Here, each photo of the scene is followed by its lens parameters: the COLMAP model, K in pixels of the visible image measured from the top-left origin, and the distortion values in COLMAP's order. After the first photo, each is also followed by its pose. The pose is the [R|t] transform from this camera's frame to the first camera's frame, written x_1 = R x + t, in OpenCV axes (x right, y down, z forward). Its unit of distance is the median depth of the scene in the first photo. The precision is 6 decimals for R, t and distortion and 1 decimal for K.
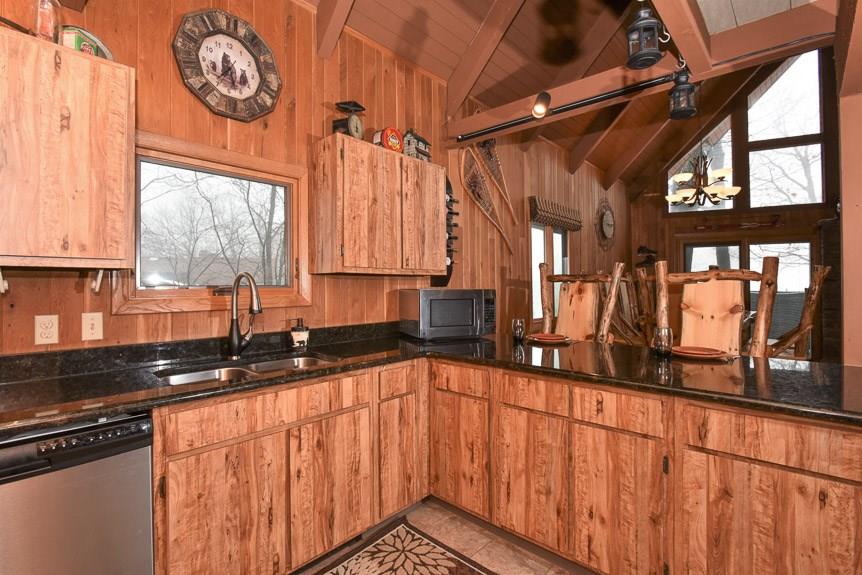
lens RADIAL K [[405.9, 0, 431.0], [0, 405.9, 287.5], [0, 0, 1]] dist [-0.012180, -0.000043]
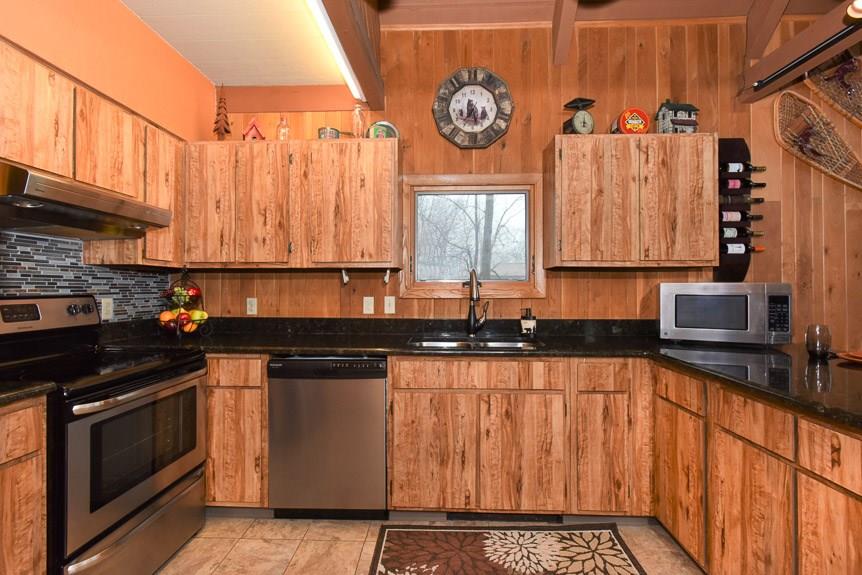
lens RADIAL K [[405.9, 0, 431.0], [0, 405.9, 287.5], [0, 0, 1]] dist [0.002399, 0.000752]
pose [[0.649693, 0.003513, -0.760189, 0.416701], [-0.006225, 0.999980, -0.000700, 0.023642], [0.760172, 0.005187, 0.649702, 0.067278]]
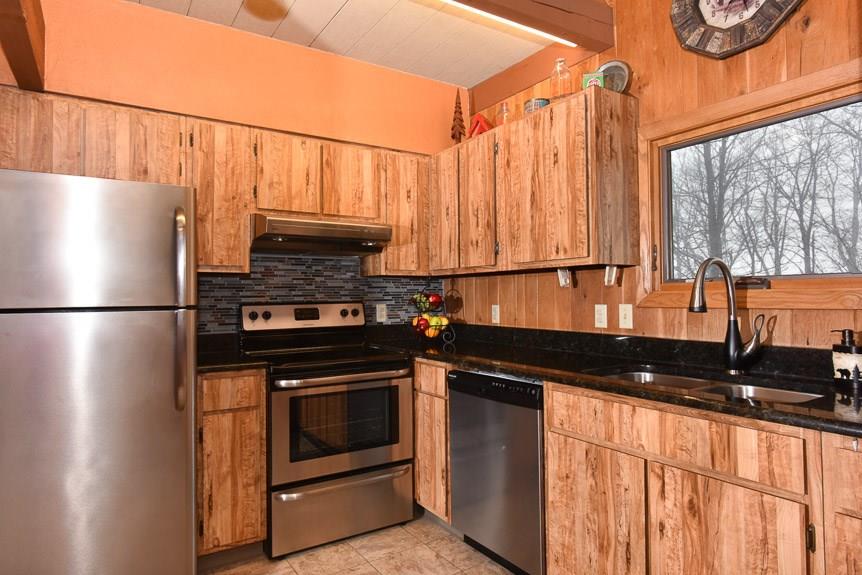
lens RADIAL K [[525.4, 0, 431.0], [0, 525.4, 287.5], [0, 0, 1]] dist [-0.000030, 0.000197]
pose [[-0.253342, -0.008247, -0.967342, 0.613599], [0.008219, 0.999909, -0.010677, 0.023305], [0.967342, -0.010655, -0.253251, 0.721252]]
